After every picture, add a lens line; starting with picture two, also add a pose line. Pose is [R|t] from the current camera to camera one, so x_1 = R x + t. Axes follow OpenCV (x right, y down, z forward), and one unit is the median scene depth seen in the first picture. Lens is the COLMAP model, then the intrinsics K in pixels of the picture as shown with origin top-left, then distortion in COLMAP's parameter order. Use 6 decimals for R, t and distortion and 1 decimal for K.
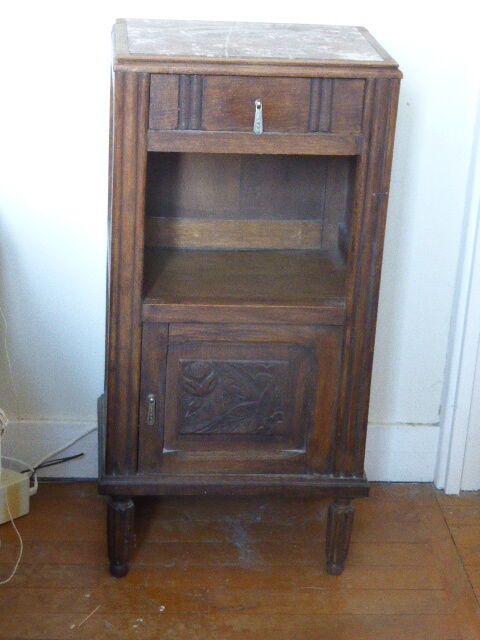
lens RADIAL K [[1497.3, 0, 240.0], [0, 1497.3, 320.0], [0, 0, 1]] dist [0.026450, -0.602334]
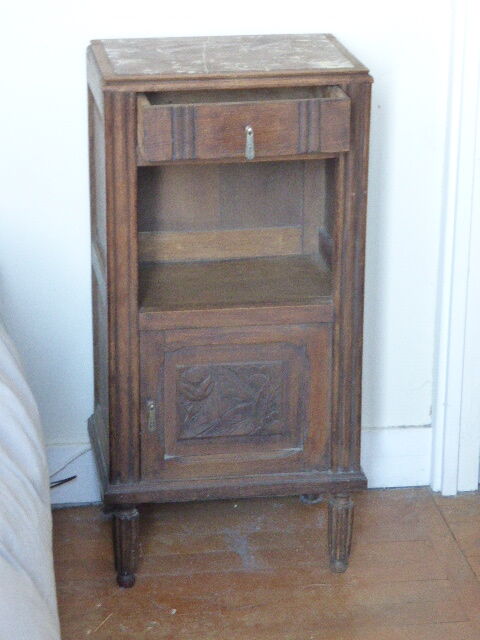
lens RADIAL K [[2012.4, 0, 240.0], [0, 2012.4, 320.0], [0, 0, 1]] dist [0.163121, 0.564537]
pose [[0.997035, -0.064267, 0.042324, -0.053349], [0.065954, 0.997030, -0.039756, 0.053129], [-0.039644, 0.042429, 0.998313, -0.389661]]
